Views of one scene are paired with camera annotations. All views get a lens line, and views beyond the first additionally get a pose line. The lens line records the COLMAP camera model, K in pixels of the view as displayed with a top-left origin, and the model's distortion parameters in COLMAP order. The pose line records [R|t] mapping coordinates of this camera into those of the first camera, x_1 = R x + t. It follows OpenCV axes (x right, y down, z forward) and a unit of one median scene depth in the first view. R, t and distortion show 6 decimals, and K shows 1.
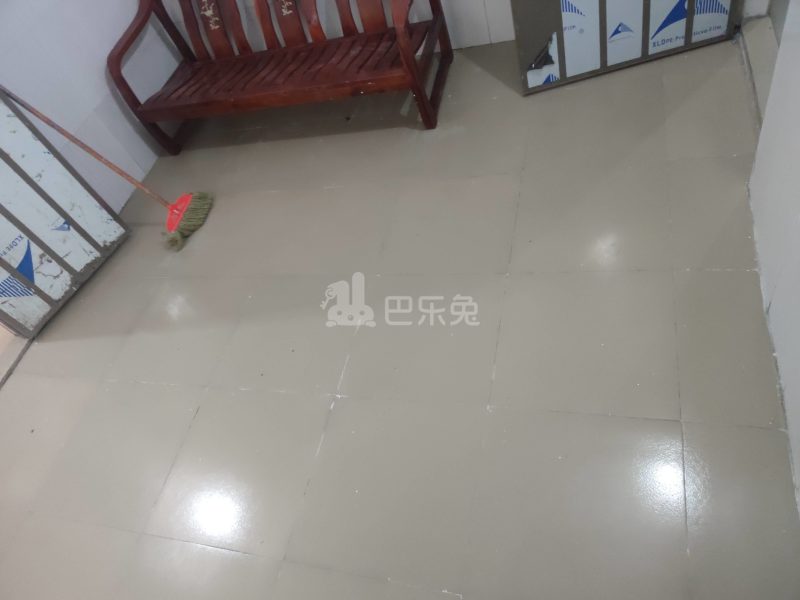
lens RADIAL K [[572.3, 0, 396.9], [0, 572.3, 303.6], [0, 0, 1]] dist [0.062541, -0.071929]
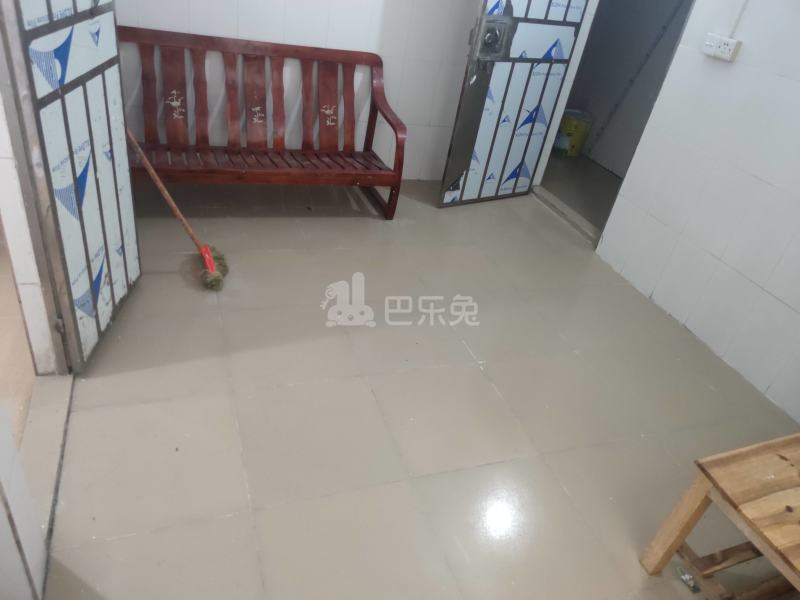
lens RADIAL K [[572.3, 0, 399.5], [0, 572.3, 301.3], [0, 0, 1]] dist [0.062541, -0.071929]
pose [[0.746376, 0.057123, 0.663068, -0.847860], [0.182752, 0.940419, -0.286730, 0.281983], [-0.639941, 0.335185, 0.691467, 0.122955]]
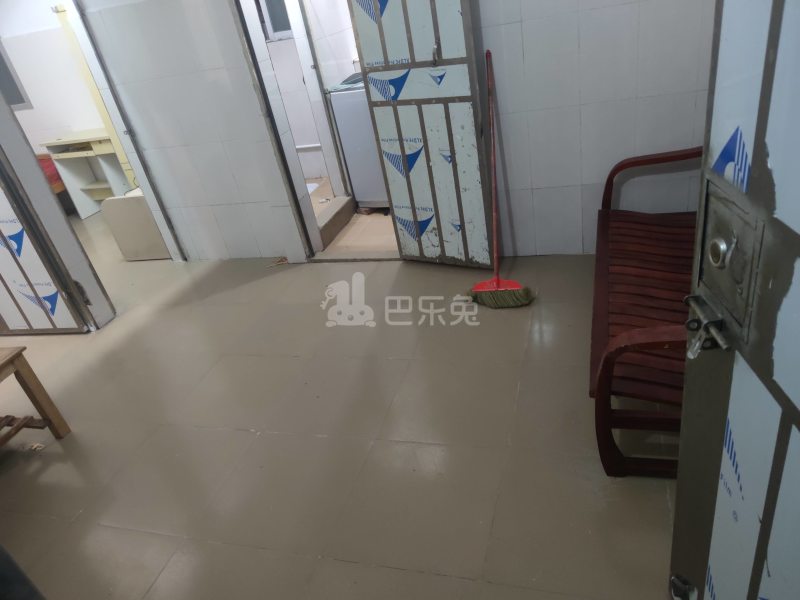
lens RADIAL K [[572.3, 0, 402.5], [0, 572.3, 302.6], [0, 0, 1]] dist [0.062541, -0.071929]
pose [[-0.002031, 0.730316, -0.683107, 0.416958], [-0.657767, 0.513555, 0.551002, -0.669654], [0.753219, 0.450444, 0.479335, 0.379427]]
